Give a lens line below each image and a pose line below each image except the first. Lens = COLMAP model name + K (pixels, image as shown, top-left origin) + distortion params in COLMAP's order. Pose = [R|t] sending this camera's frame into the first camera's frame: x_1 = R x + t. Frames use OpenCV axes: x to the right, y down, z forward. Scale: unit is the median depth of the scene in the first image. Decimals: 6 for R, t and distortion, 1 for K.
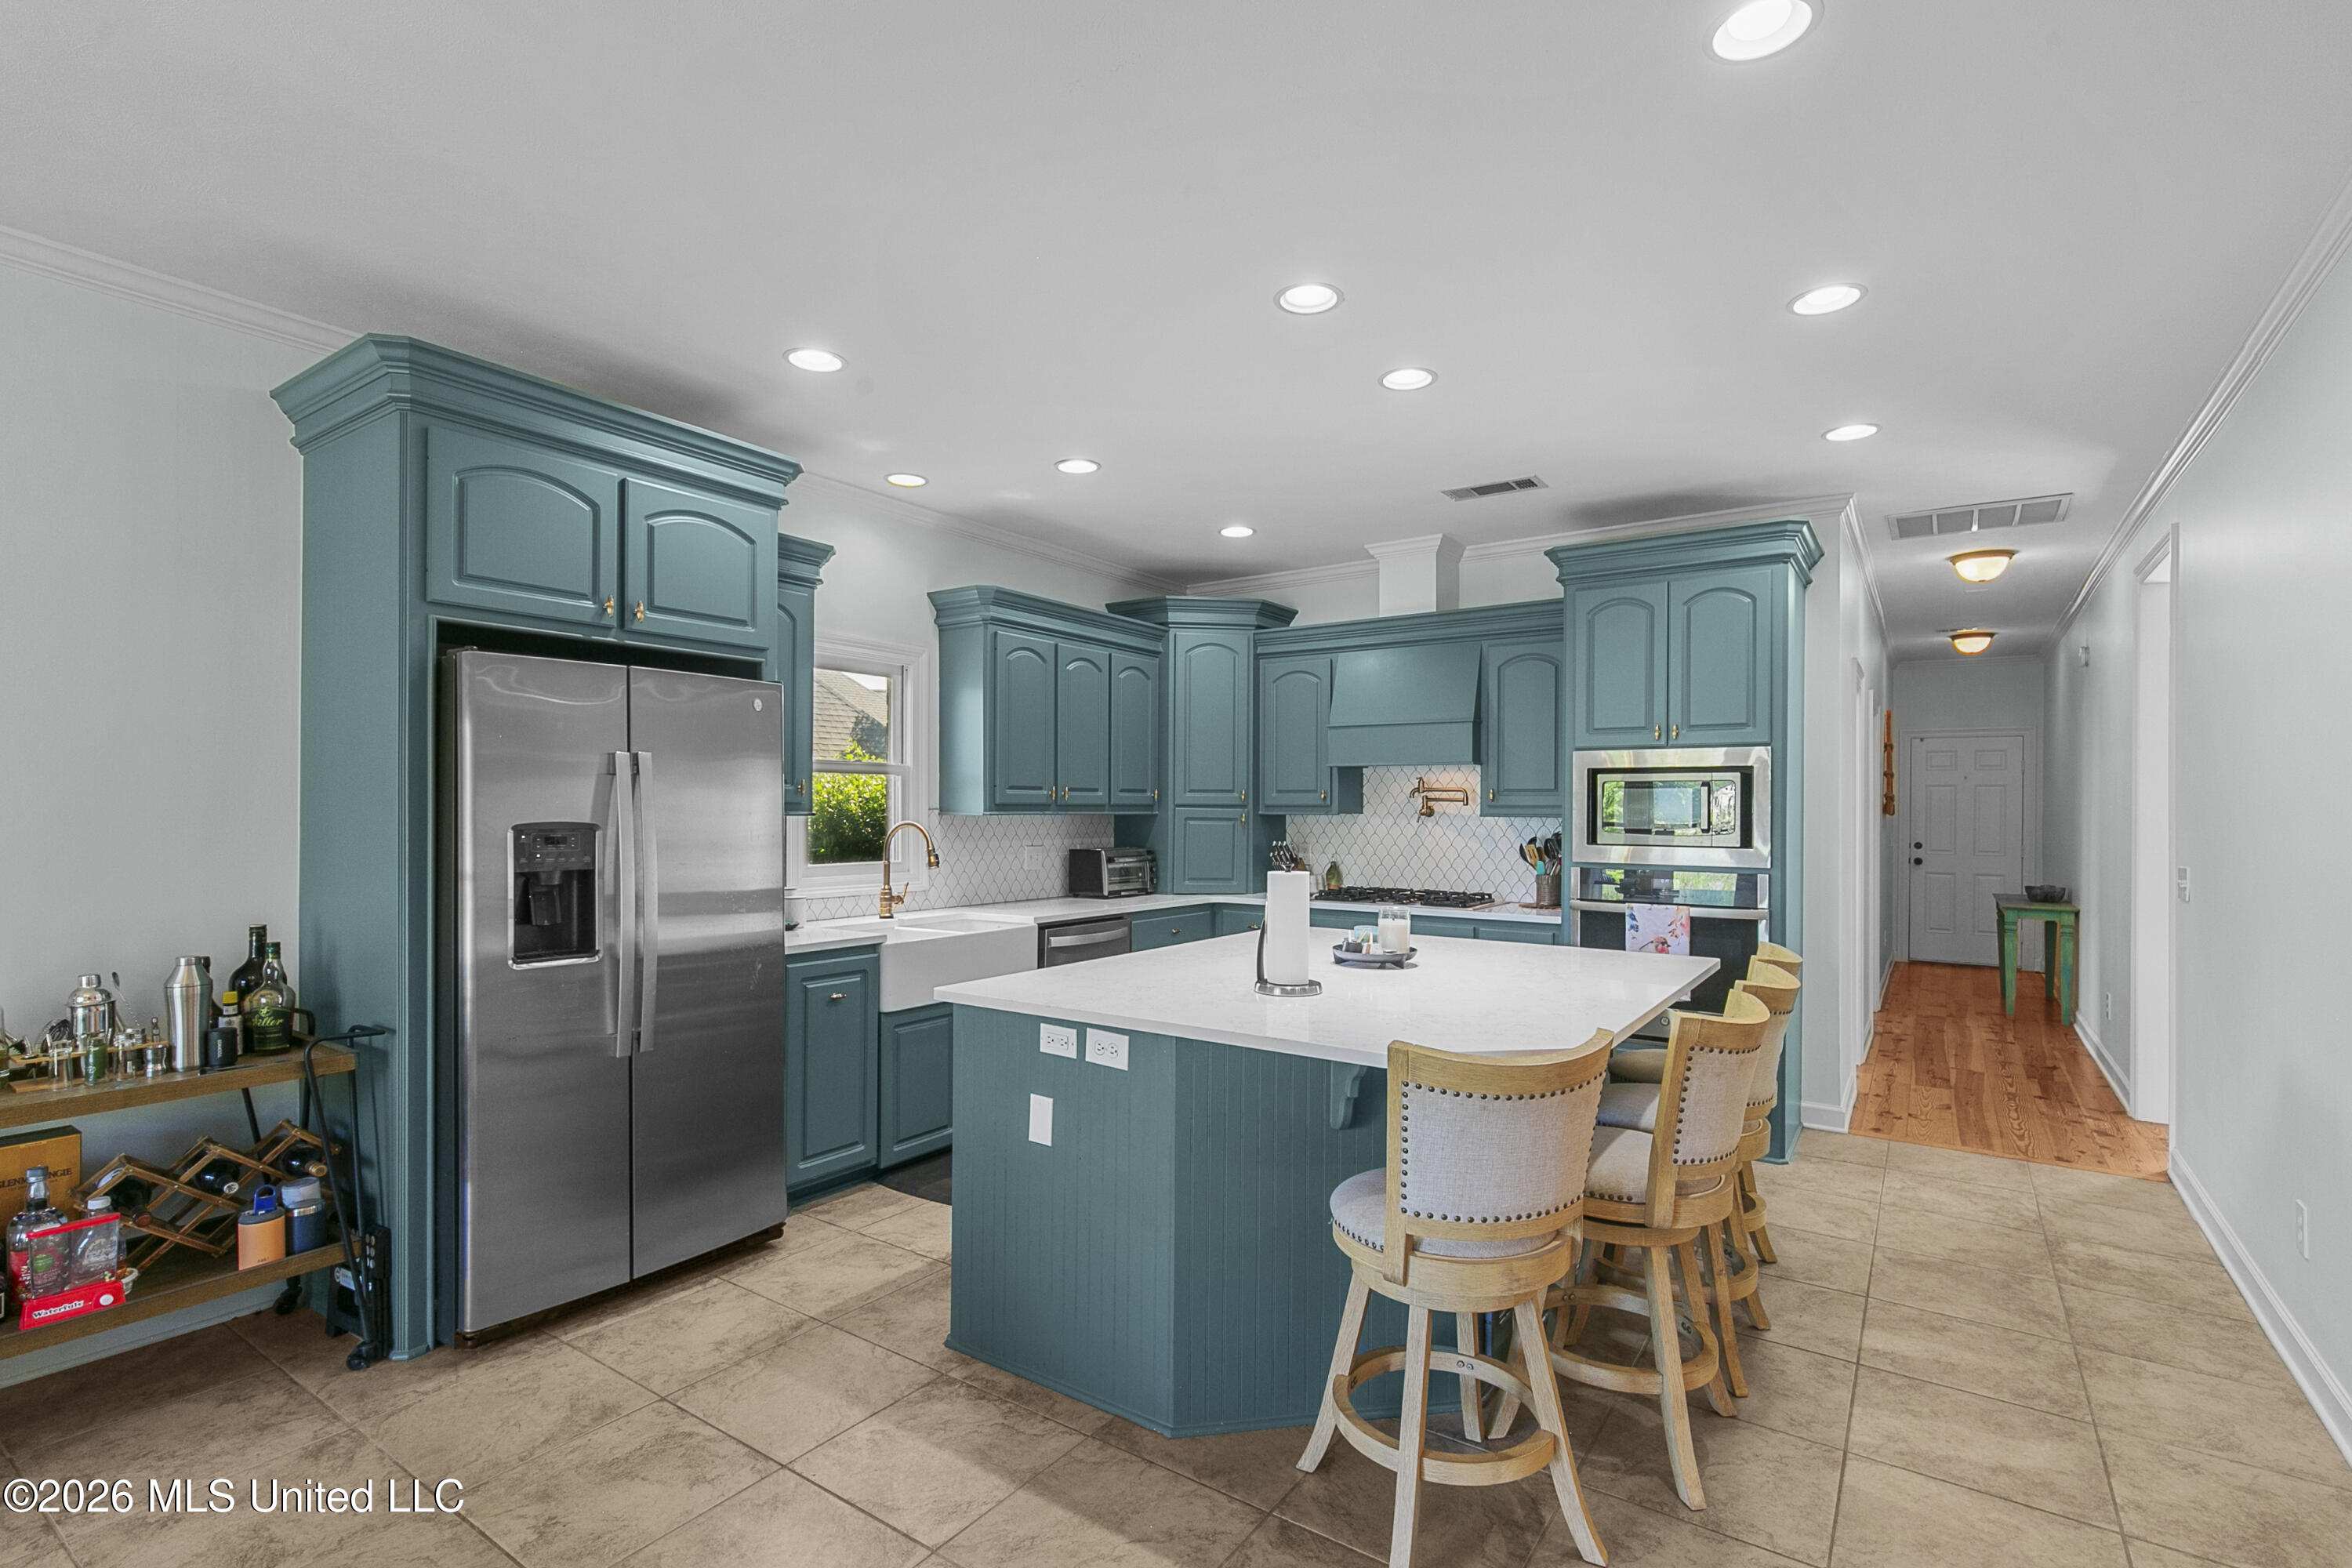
lens RADIAL K [[1102.7, 0, 1168.5], [0, 1102.7, 809.6], [0, 0, 1]] dist [0.001464, 0.000018]
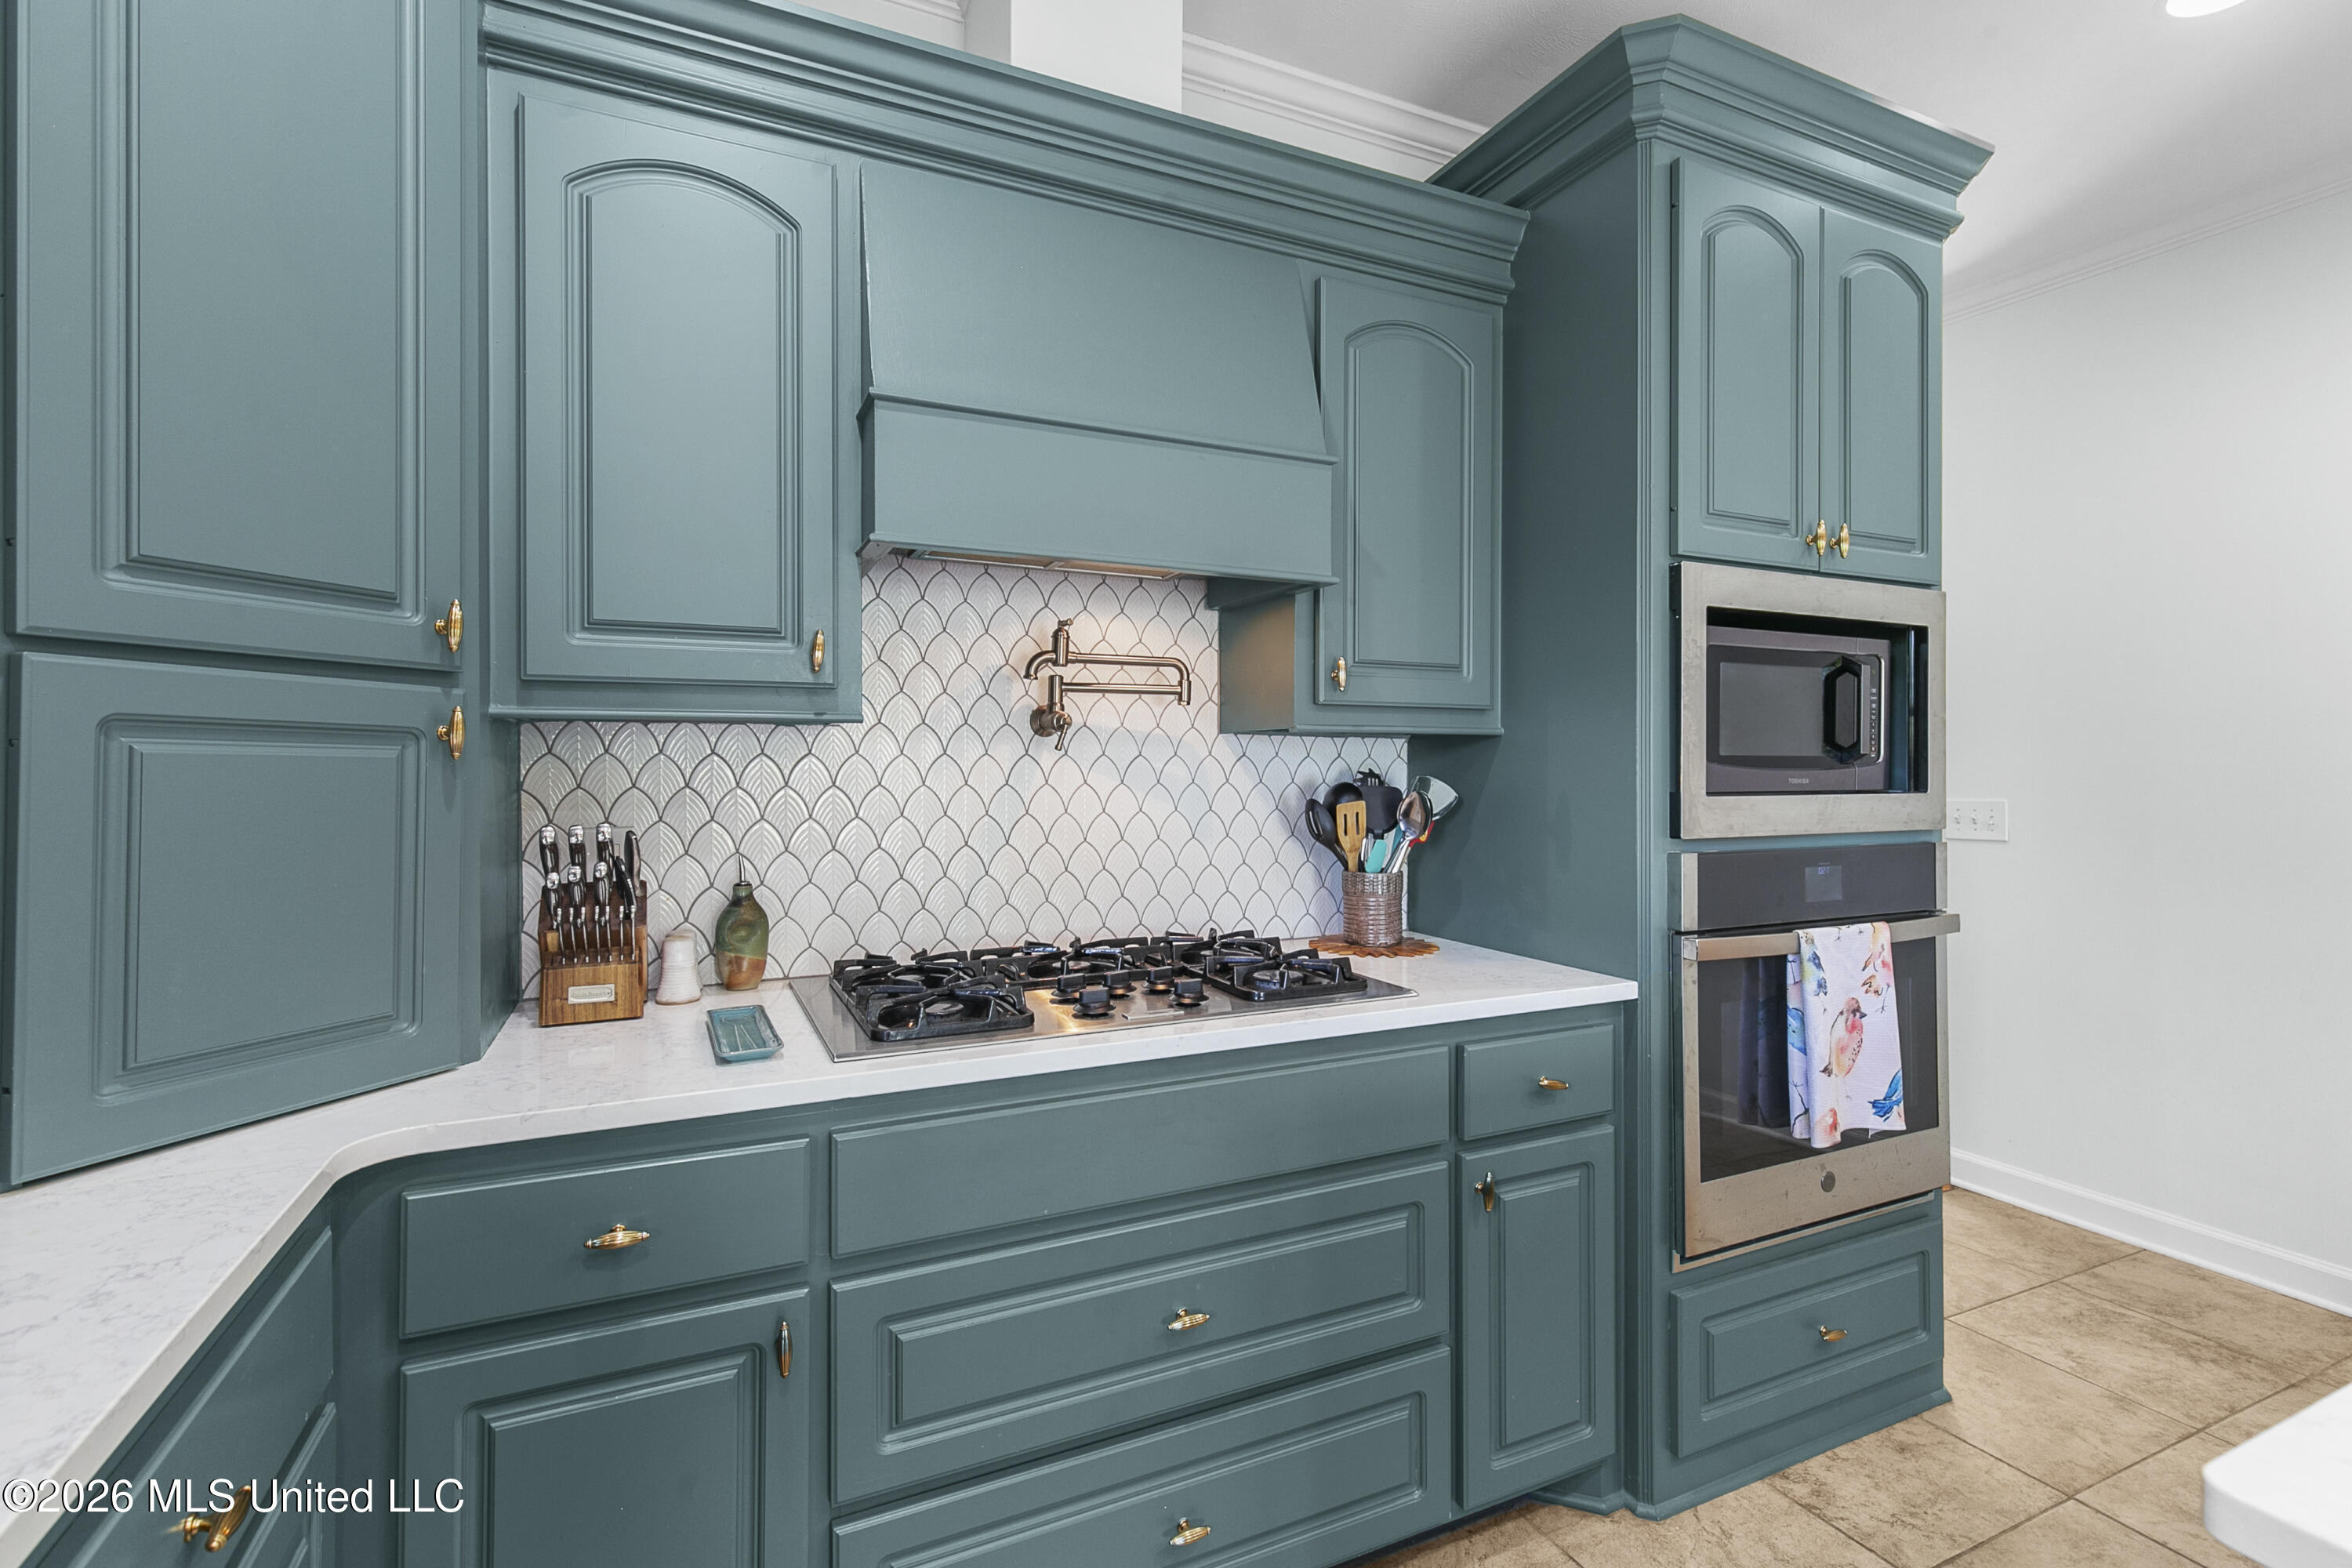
lens RADIAL K [[1072.5, 0, 1175.2], [0, 1072.5, 766.2], [0, 0, 1]] dist [0.002940, 0.000231]
pose [[0.497580, -0.006689, 0.867392, -0.051514], [0.003344, 0.999978, 0.005793, 0.015916], [-0.867412, 0.000018, 0.497591, 0.853622]]
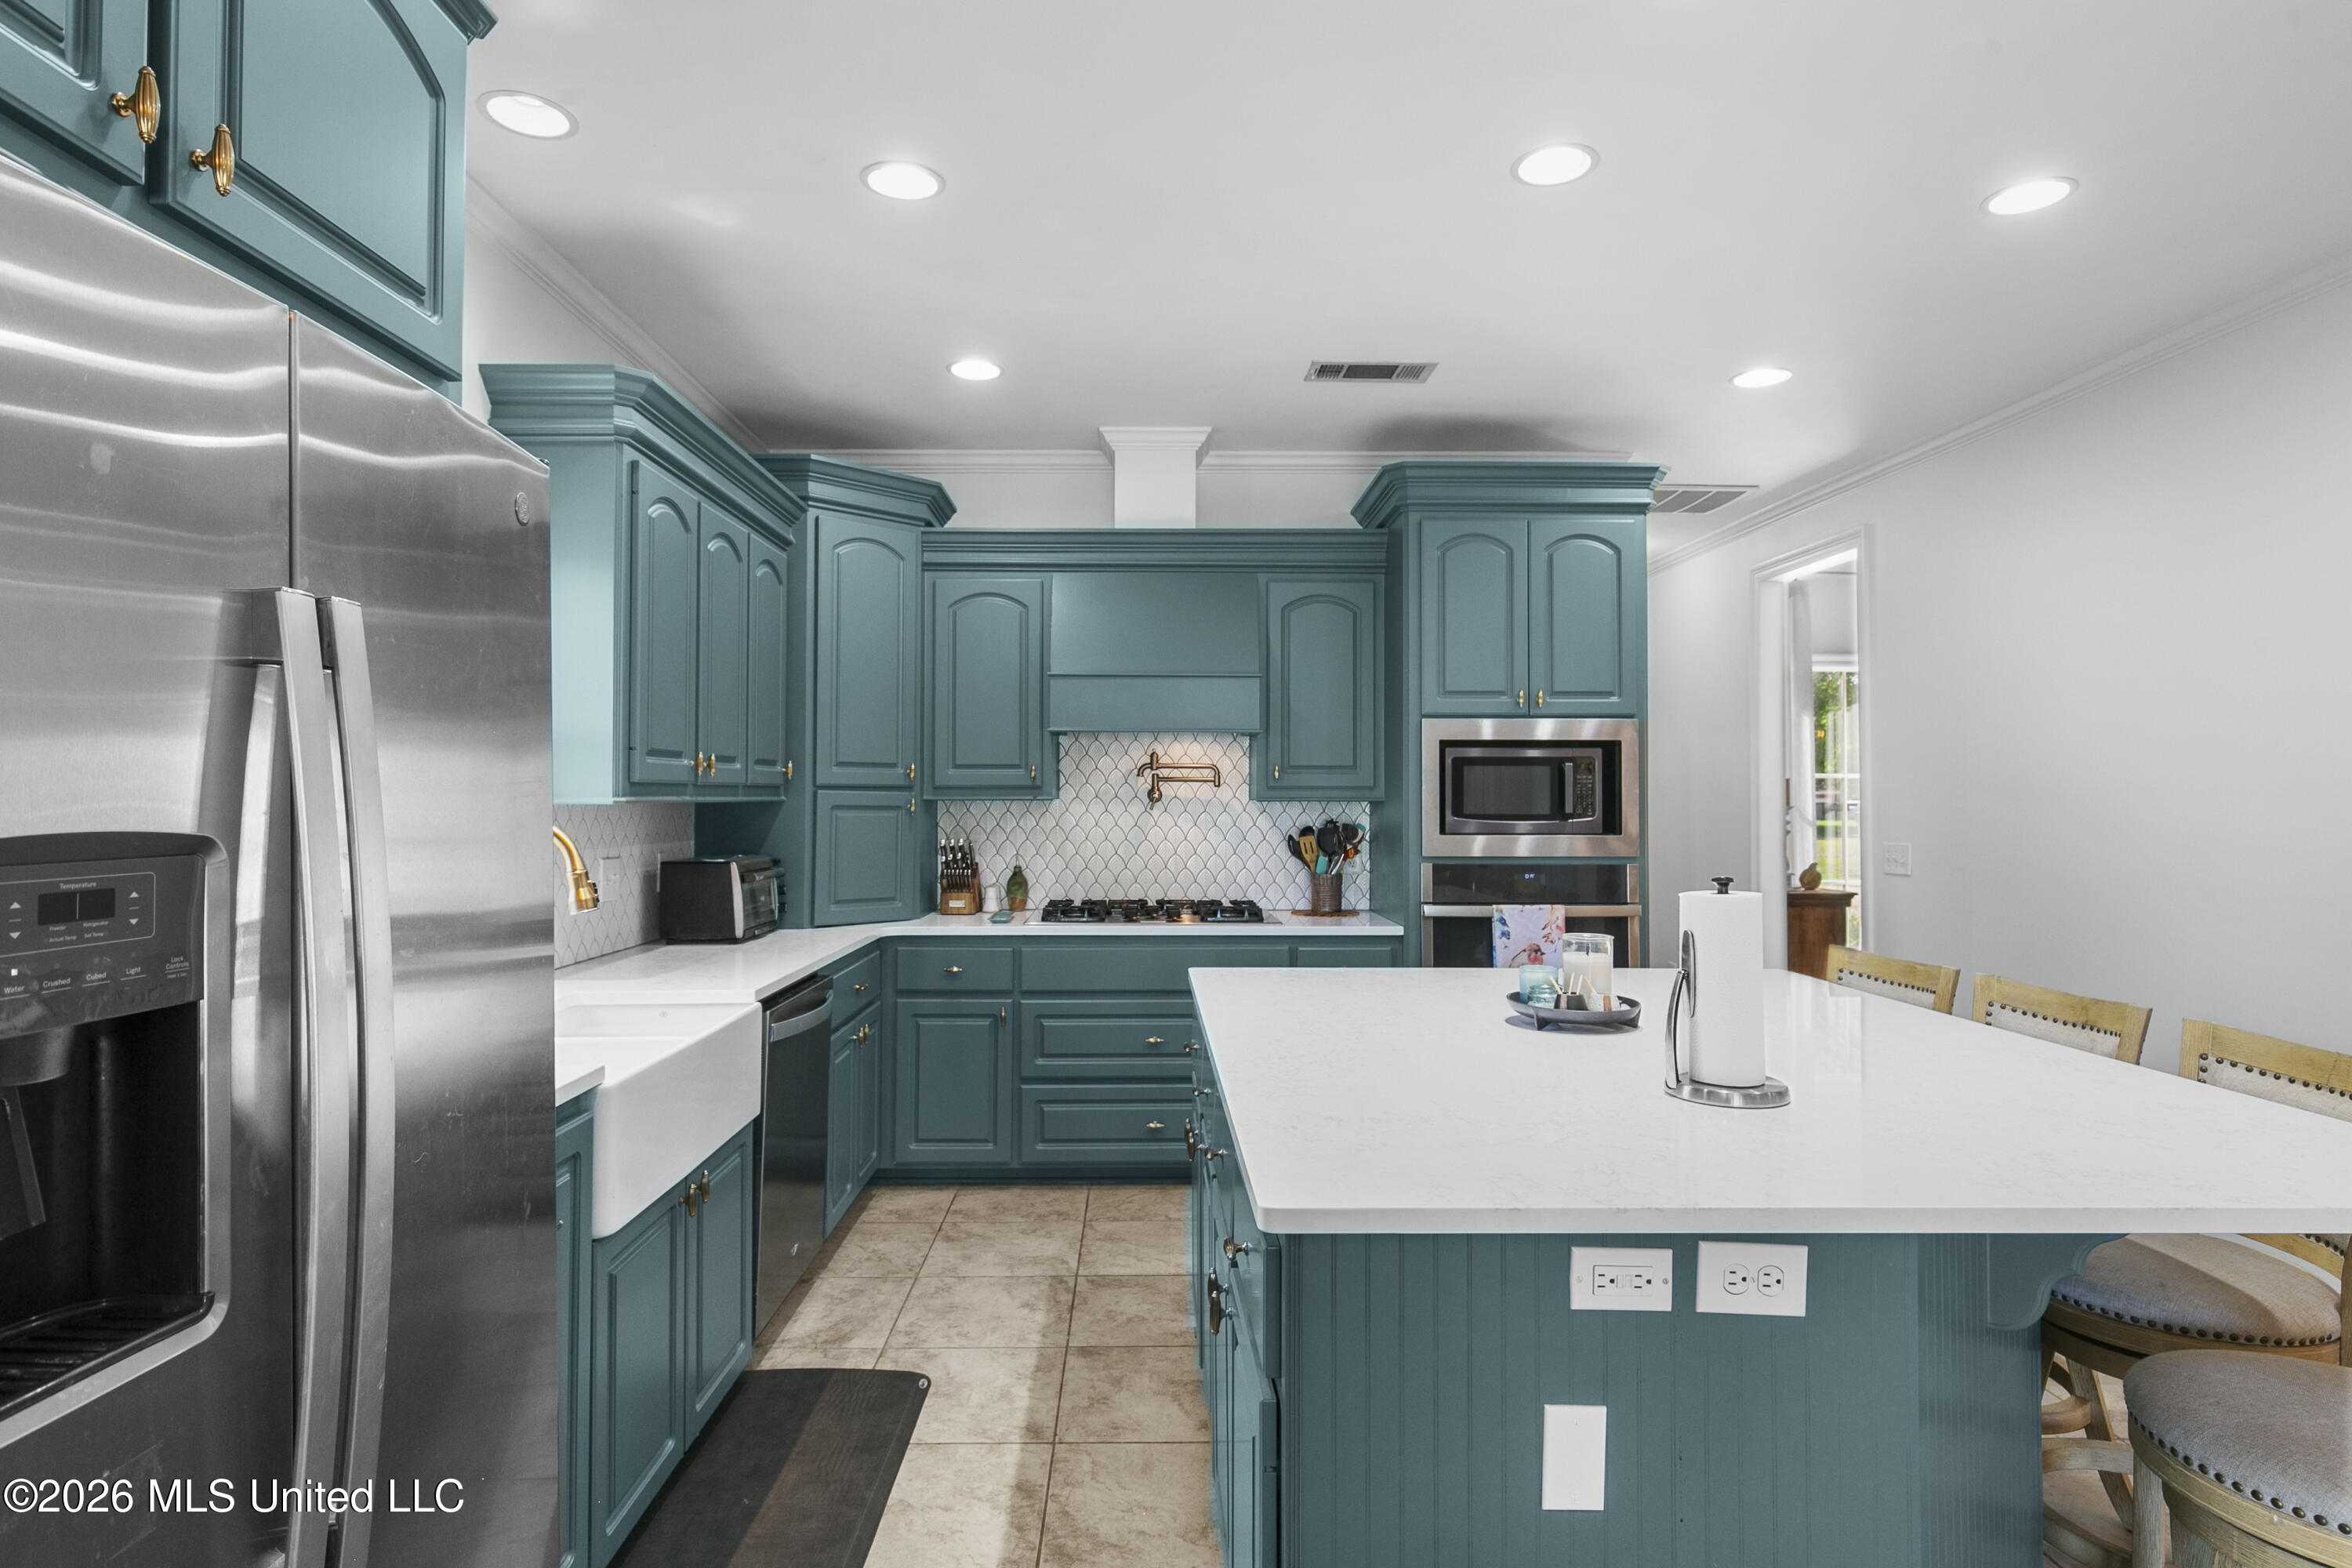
lens RADIAL K [[1245.3, 0, 1163.3], [0, 1245.3, 767.1], [0, 0, 1]] dist [-0.000249, -0.000372]
pose [[0.810582, 0.010046, 0.585539, -0.277596], [0.003673, 0.999746, -0.022236, 0.001776], [-0.585613, 0.020174, 0.810339, 0.333791]]
